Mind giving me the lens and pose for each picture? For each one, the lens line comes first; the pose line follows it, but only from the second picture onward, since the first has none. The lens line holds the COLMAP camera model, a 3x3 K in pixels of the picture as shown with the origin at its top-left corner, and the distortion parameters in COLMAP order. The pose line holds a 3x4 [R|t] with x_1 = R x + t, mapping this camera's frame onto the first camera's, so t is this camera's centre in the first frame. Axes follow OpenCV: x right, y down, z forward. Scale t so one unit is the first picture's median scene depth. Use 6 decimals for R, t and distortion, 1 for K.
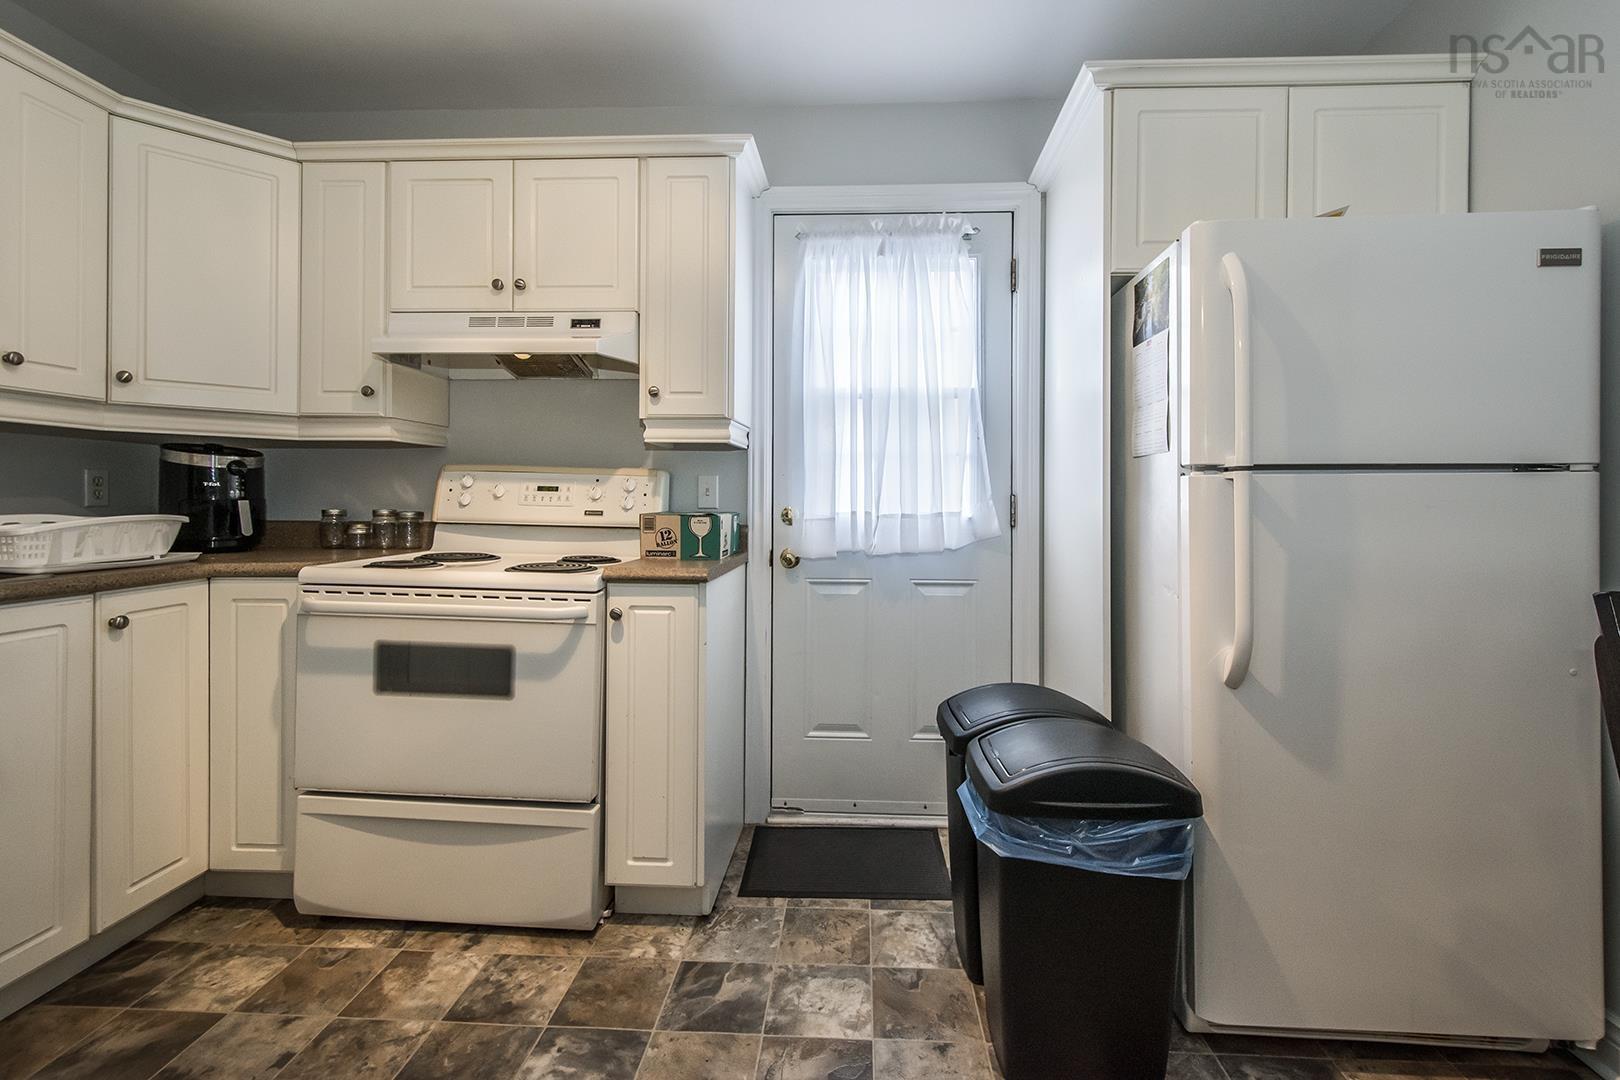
lens RADIAL K [[725.4, 0, 836.0], [0, 725.4, 498.5], [0, 0, 1]] dist [0.011756, -0.004084]
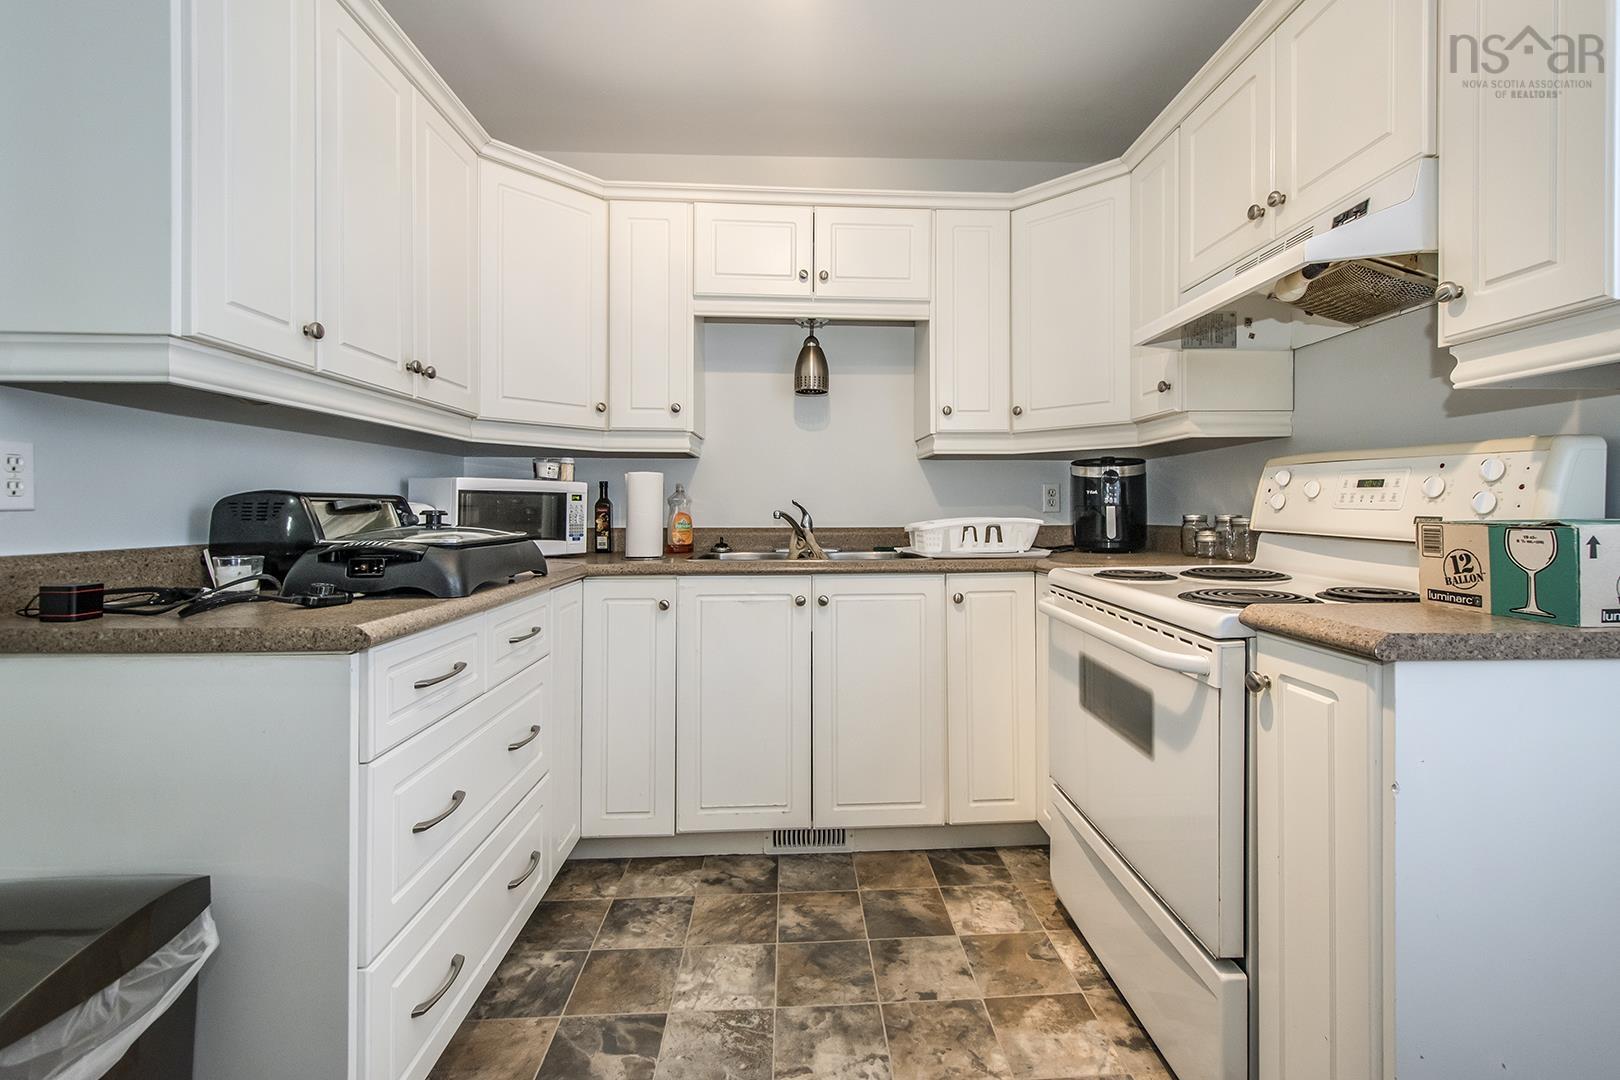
lens RADIAL K [[721.0, 0, 835.7], [0, 721.0, 514.1], [0, 0, 1]] dist [0.012307, -0.000594]
pose [[0.097926, -0.001045, -0.995193, 0.254719], [0.007113, 0.999975, -0.000350, 0.013436], [0.995168, -0.007045, 0.097931, 0.544536]]
